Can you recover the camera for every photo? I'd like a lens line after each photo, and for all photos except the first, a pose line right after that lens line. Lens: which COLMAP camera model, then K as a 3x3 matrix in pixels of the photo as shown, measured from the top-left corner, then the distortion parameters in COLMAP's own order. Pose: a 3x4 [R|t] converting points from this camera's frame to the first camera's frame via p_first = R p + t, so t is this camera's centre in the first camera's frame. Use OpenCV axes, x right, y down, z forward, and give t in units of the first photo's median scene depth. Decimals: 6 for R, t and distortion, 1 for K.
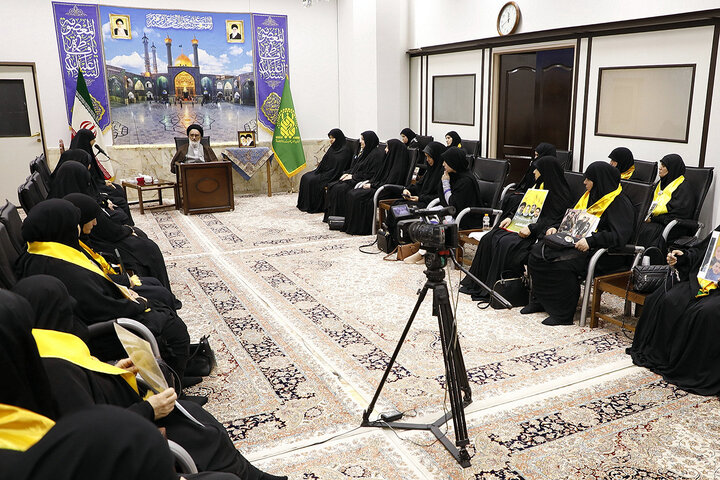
lens RADIAL K [[608.6, 0, 414.4], [0, 608.6, 262.1], [0, 0, 1]] dist [-0.047032, 0.019444]
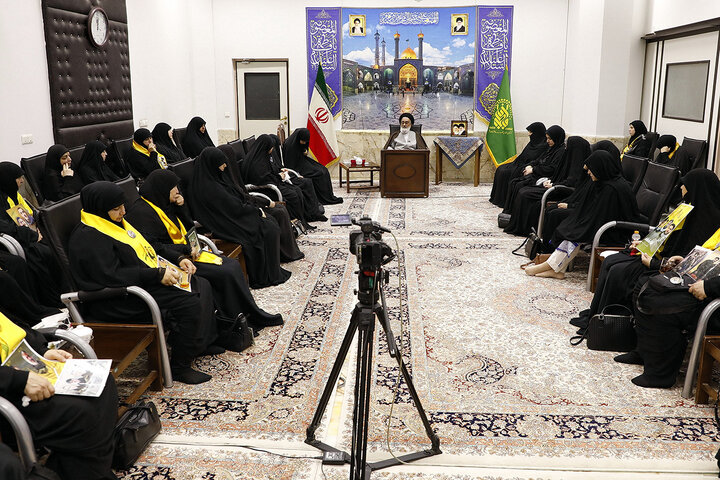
lens RADIAL K [[608.6, 0, 364.7], [0, 608.6, 205.2], [0, 0, 1]] dist [-0.047032, 0.019444]
pose [[0.846623, 0.096543, -0.523363, 0.144336], [-0.133308, 0.990528, -0.032927, -0.023459], [0.515226, 0.097645, 0.851474, 0.072881]]
